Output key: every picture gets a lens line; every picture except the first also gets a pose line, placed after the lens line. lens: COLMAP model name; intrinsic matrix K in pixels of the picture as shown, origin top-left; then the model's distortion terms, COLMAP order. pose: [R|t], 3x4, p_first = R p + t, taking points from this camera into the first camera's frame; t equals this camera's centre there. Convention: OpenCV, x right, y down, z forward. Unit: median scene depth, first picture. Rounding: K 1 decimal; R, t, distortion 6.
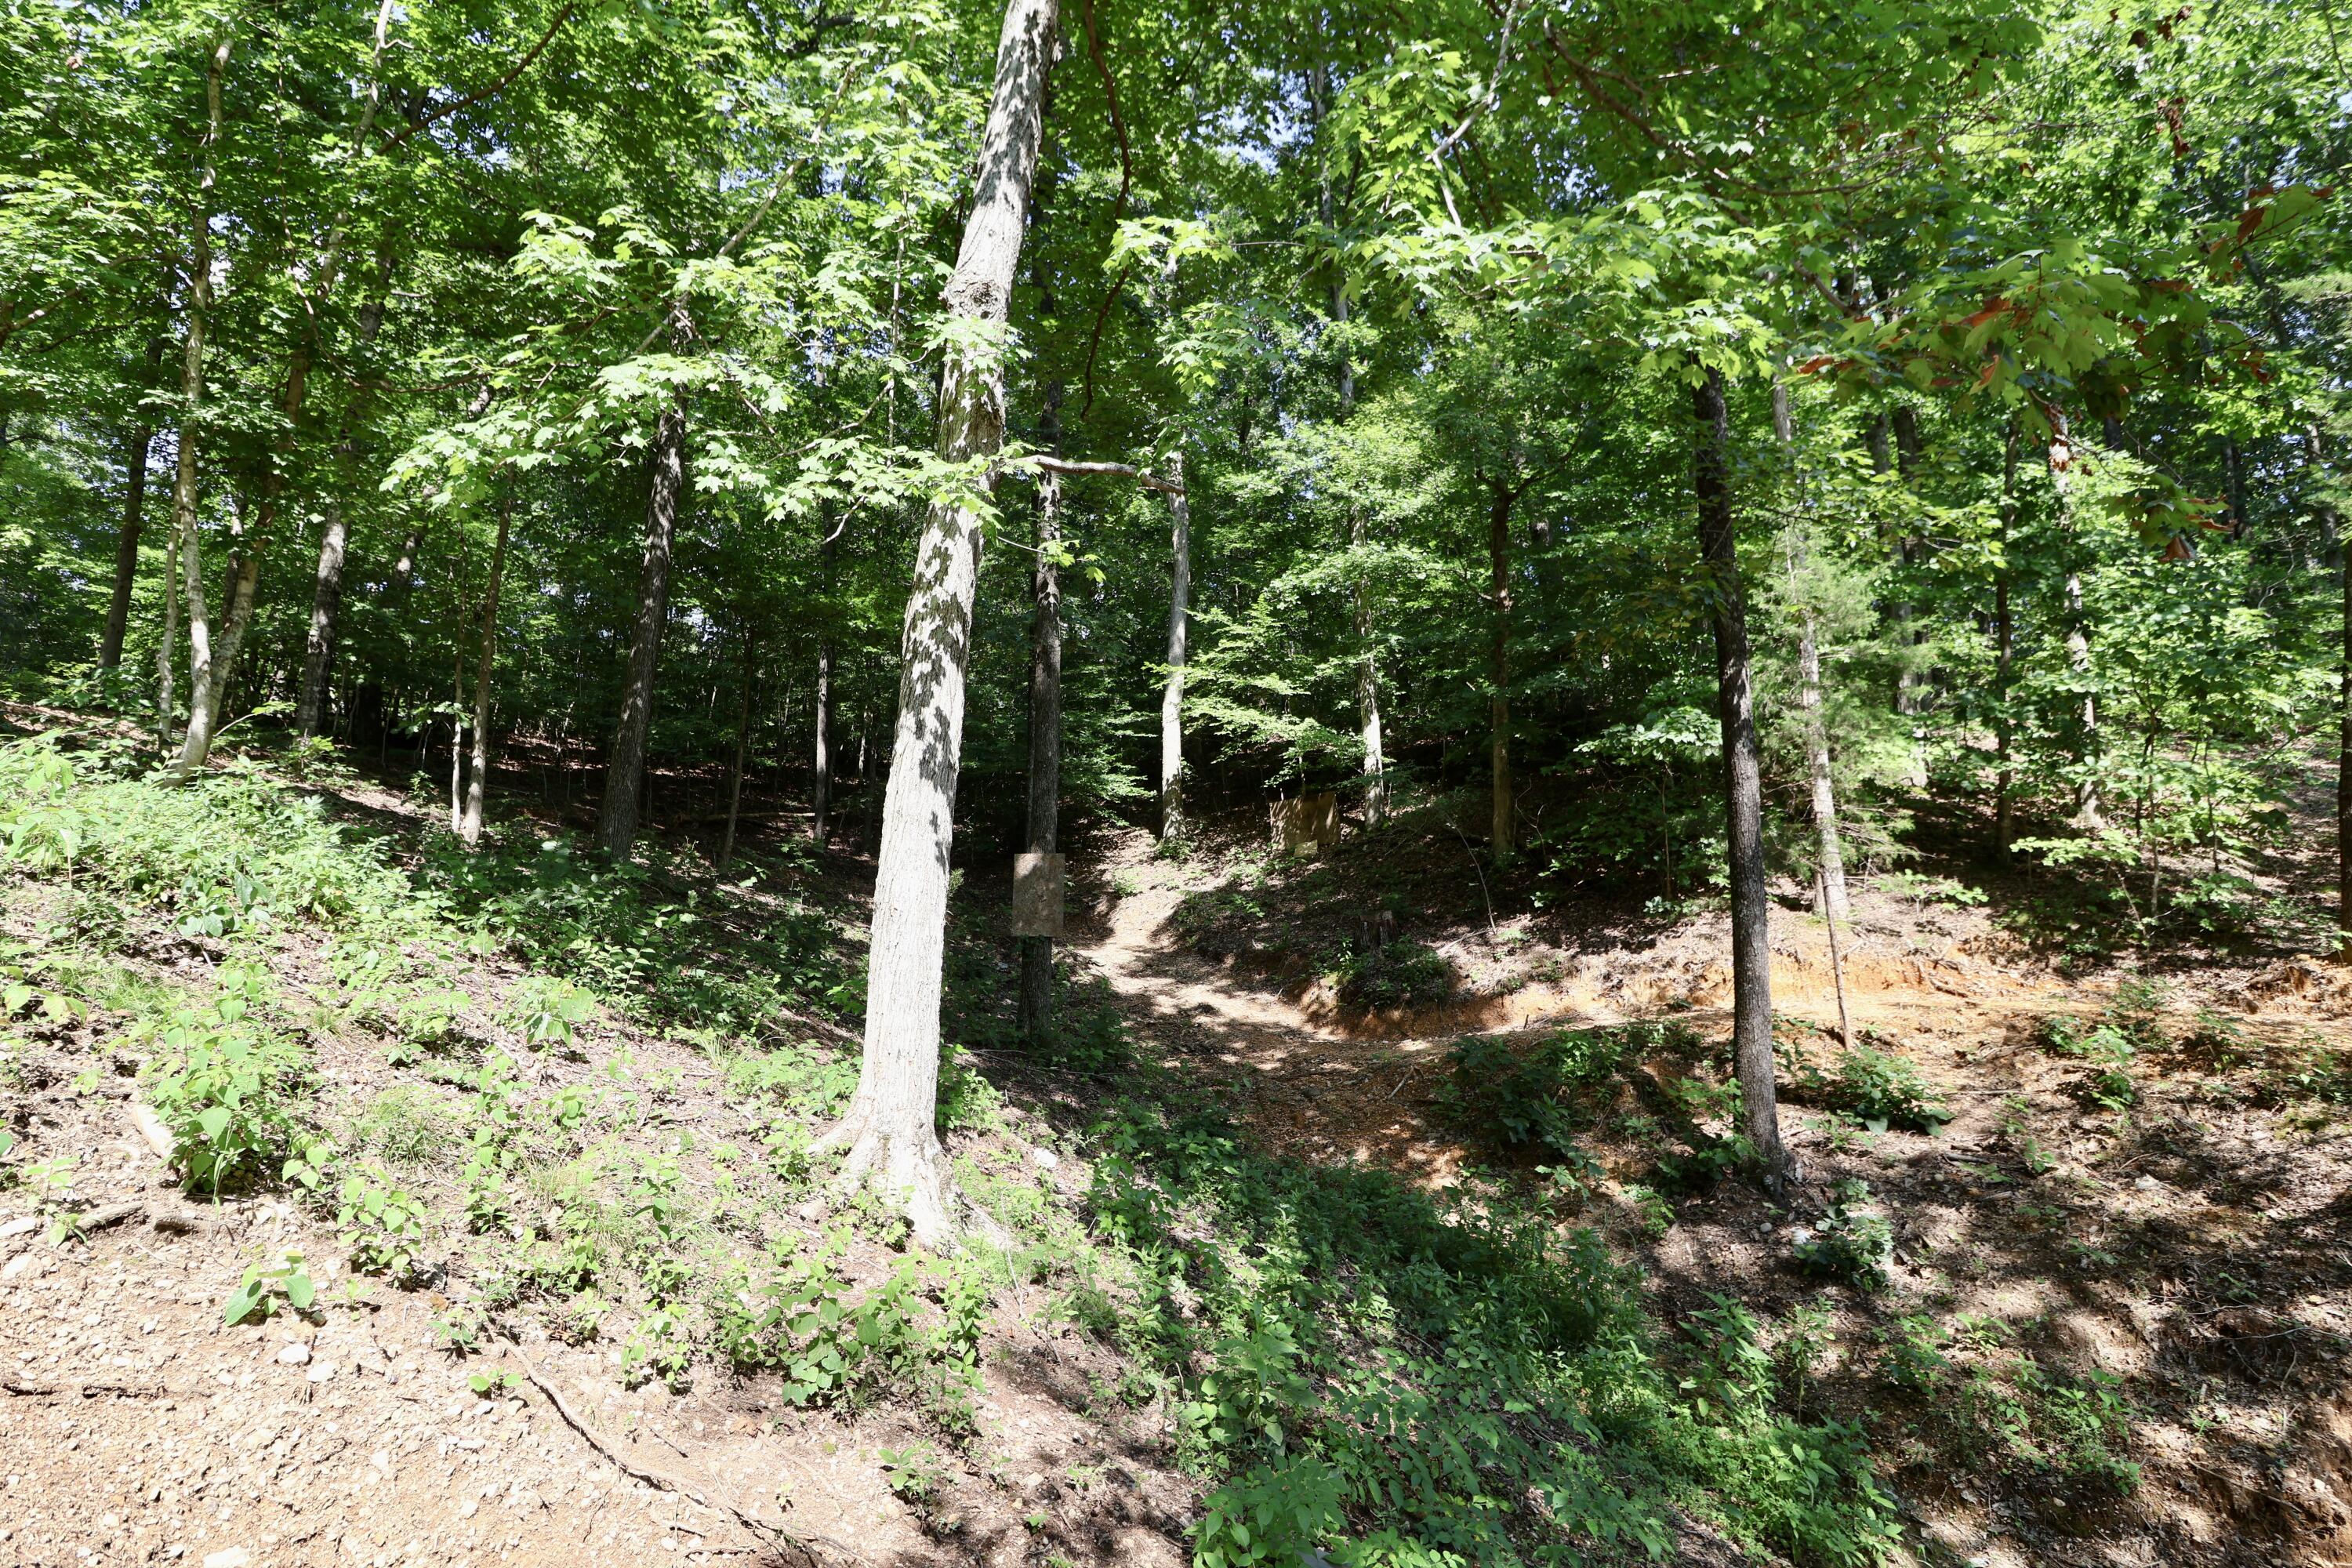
lens RADIAL K [[1083.4, 0, 1166.8], [0, 1083.4, 784.3], [0, 0, 1]] dist [-0.001279, -0.009282]
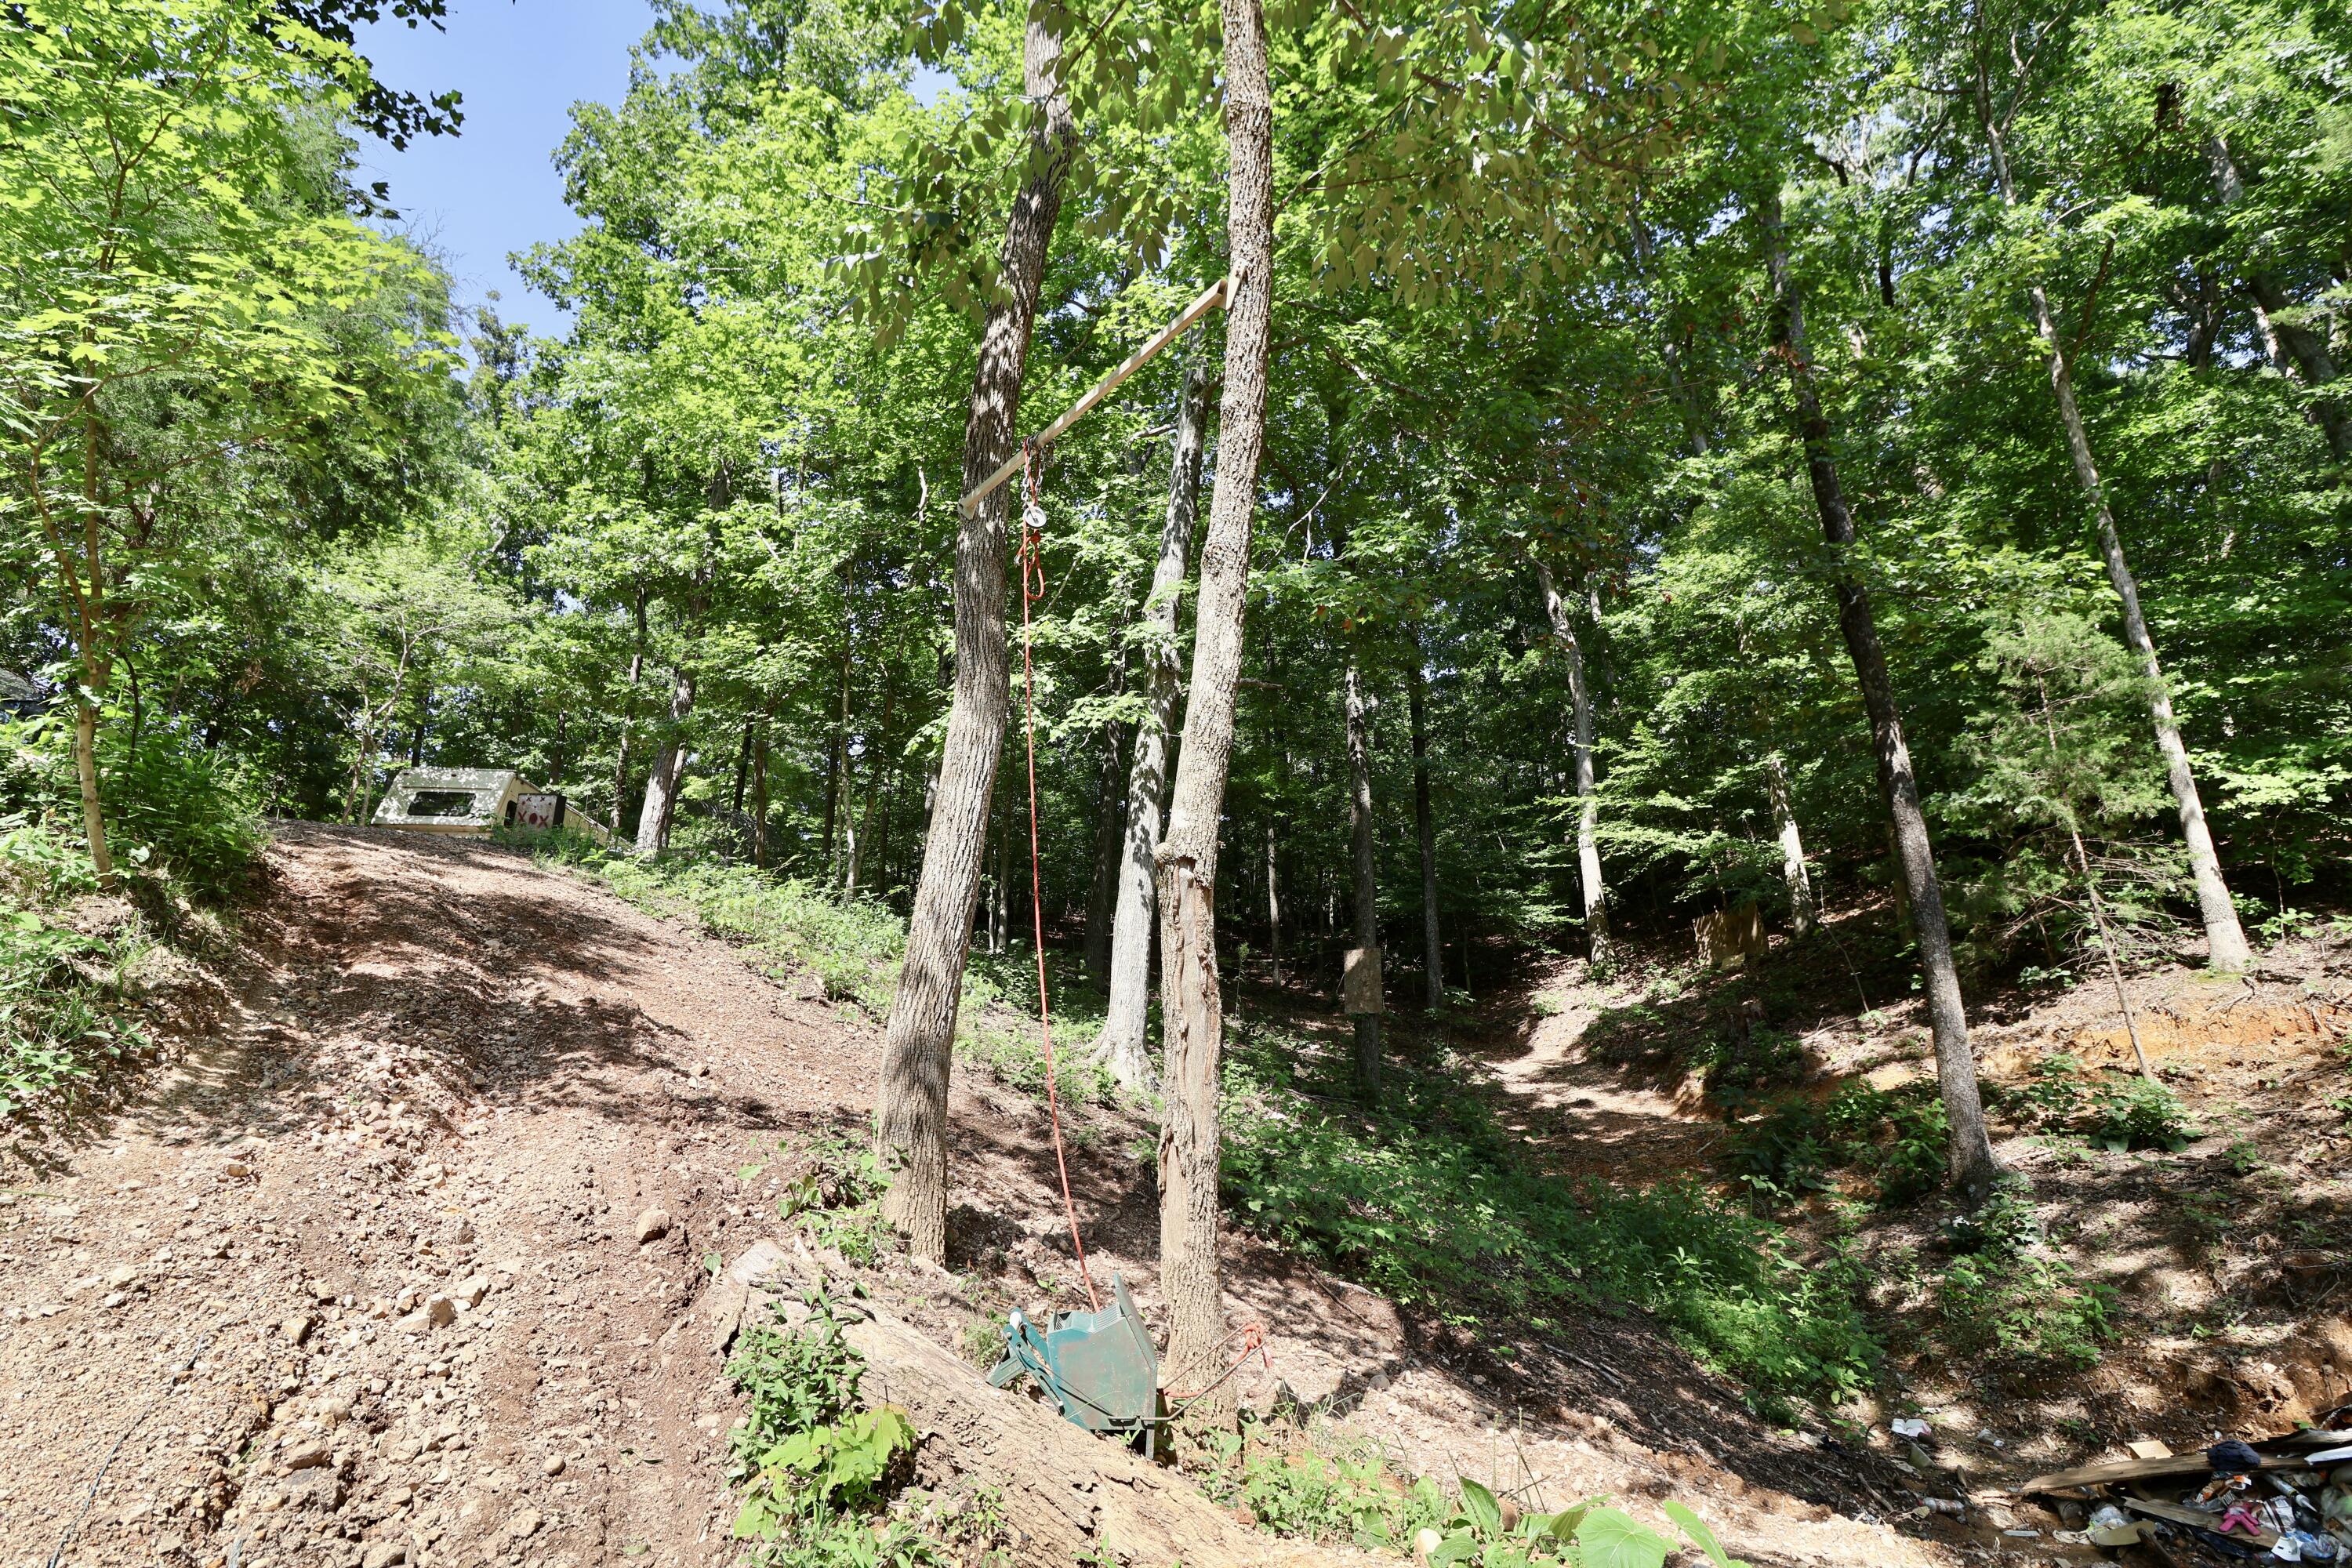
lens RADIAL K [[1084.1, 0, 1161.9], [0, 1084.1, 777.6], [0, 0, 1]] dist [0.000141, -0.013190]
pose [[0.882582, -0.135680, -0.450156, 0.195250], [0.061002, 0.982408, -0.176504, 0.052710], [0.466185, 0.128319, 0.875332, -0.186454]]
